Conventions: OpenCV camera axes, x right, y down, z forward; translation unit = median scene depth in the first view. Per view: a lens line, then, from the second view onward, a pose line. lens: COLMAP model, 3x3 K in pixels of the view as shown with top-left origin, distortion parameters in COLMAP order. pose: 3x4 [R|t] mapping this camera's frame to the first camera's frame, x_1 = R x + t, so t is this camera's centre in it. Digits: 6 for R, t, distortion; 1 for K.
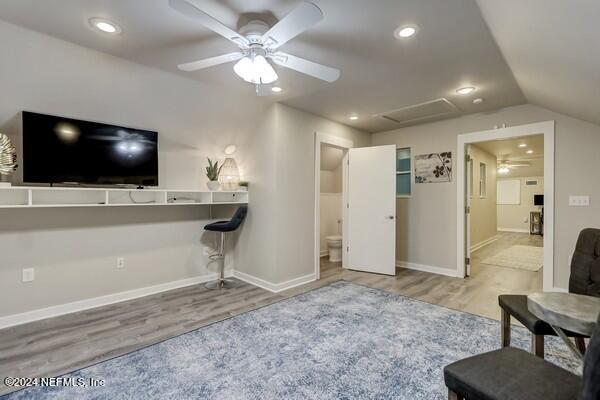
lens RADIAL K [[277.3, 0, 299.1], [0, 277.3, 199.5], [0, 0, 1]] dist [-0.008327, 0.000401]
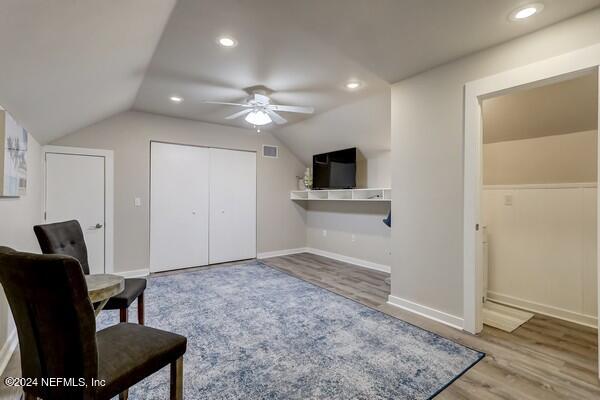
lens RADIAL K [[277.3, 0, 298.7], [0, 277.3, 197.6], [0, 0, 1]] dist [-0.008327, 0.000401]
pose [[-0.148979, 0.006000, -0.988822, 0.896193], [-0.004235, 0.999969, 0.006705, -0.001784], [0.988831, 0.005187, -0.148949, 0.930953]]
